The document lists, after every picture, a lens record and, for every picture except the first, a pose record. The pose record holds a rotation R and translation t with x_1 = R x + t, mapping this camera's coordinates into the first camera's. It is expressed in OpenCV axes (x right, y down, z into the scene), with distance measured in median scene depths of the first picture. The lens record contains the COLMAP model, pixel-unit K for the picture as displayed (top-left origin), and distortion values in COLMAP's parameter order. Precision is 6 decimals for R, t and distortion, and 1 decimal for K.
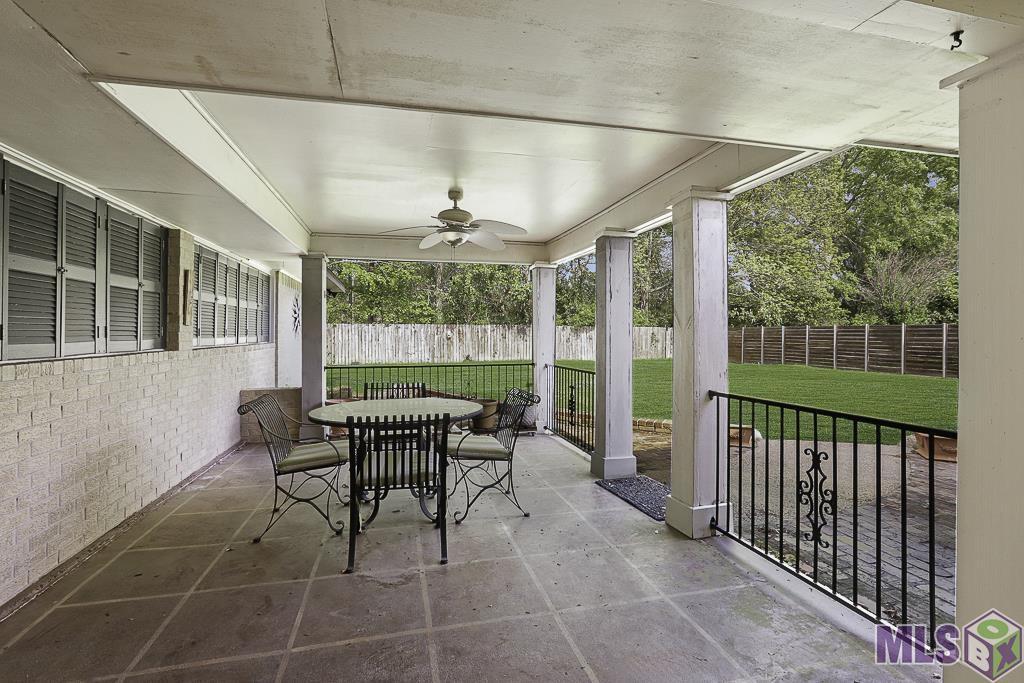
lens RADIAL K [[467.9, 0, 509.1], [0, 467.9, 326.1], [0, 0, 1]] dist [-0.035102, 0.005029]
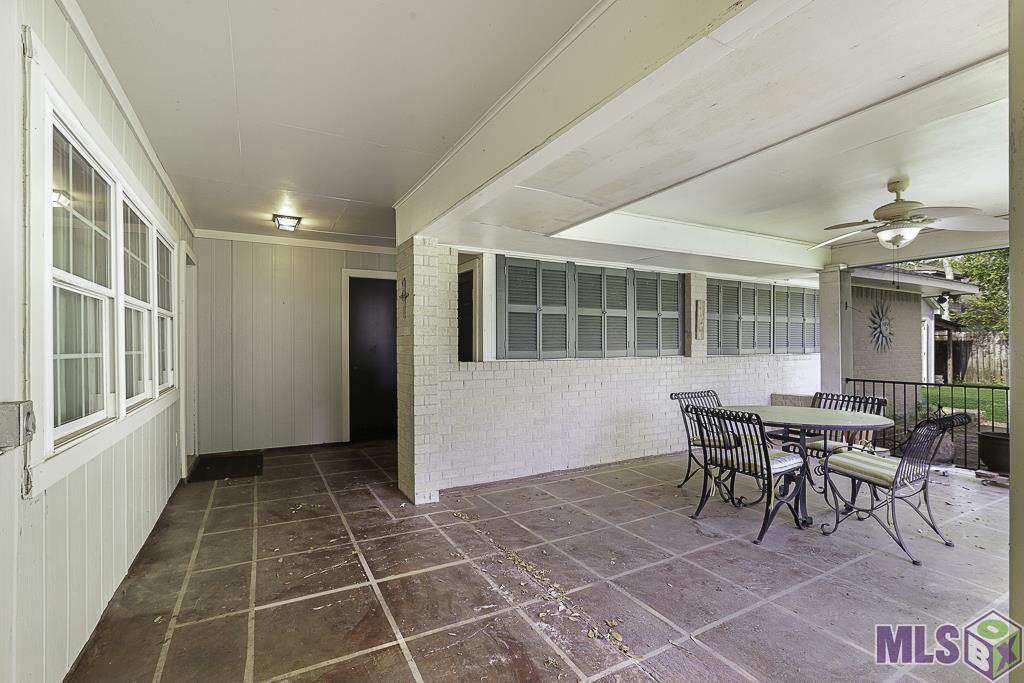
lens RADIAL K [[467.9, 0, 504.7], [0, 467.9, 344.1], [0, 0, 1]] dist [-0.035102, 0.005029]
pose [[0.235069, -0.003485, -0.971973, 0.768831], [0.016975, 0.999856, 0.000520, 0.002416], [0.971831, -0.016622, 0.235094, 0.118286]]
